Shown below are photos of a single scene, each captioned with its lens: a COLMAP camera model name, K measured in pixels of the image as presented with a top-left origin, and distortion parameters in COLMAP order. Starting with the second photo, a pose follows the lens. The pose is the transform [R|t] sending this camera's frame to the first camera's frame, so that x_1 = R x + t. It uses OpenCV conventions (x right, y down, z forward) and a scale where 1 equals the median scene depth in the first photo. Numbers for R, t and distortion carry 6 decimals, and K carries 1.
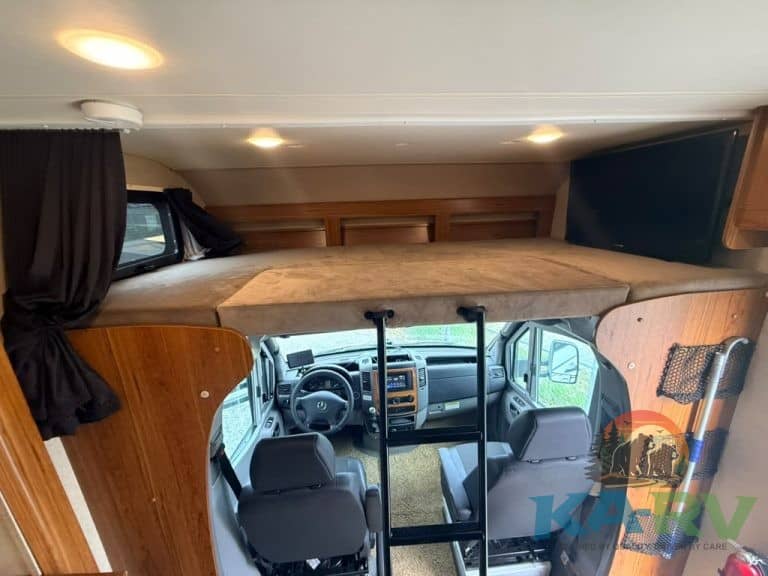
lens RADIAL K [[305.4, 0, 384.0], [0, 305.4, 288.0], [0, 0, 1]] dist [-0.002193, 0.000186]
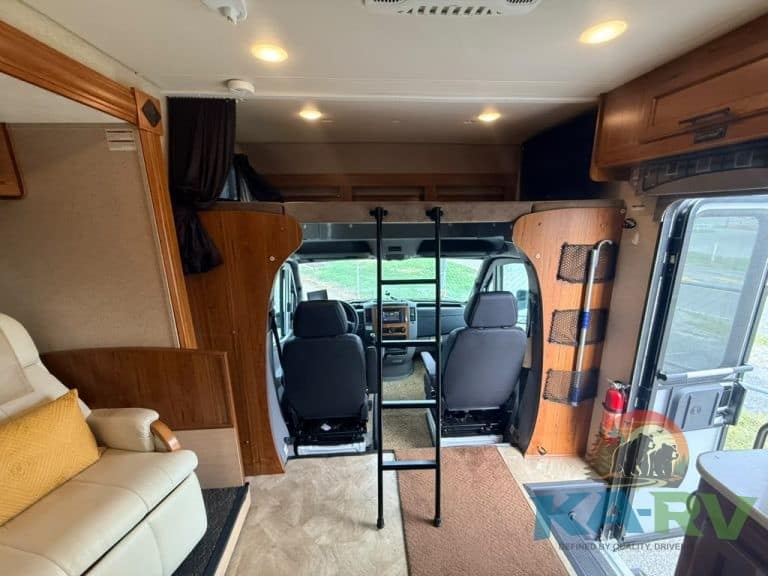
lens RADIAL K [[305.4, 0, 384.0], [0, 305.4, 288.0], [0, 0, 1]] dist [-0.002193, 0.000186]
pose [[0.999611, 0.025438, -0.011390, 0.019030], [-0.025875, 0.998866, -0.039965, 0.250184], [0.010361, 0.040244, 0.999136, -0.288270]]
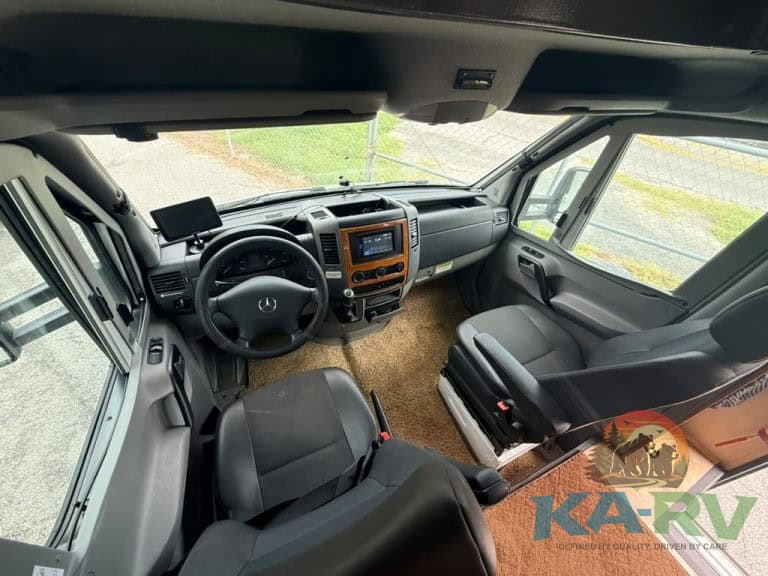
lens RADIAL K [[305.4, 0, 384.0], [0, 305.4, 288.0], [0, 0, 1]] dist [-0.002193, 0.000186]
pose [[0.930128, -0.152783, 0.333944, -0.172222], [-0.010032, 0.898437, 0.438988, 0.123018], [-0.367098, -0.411665, 0.834129, 0.469001]]
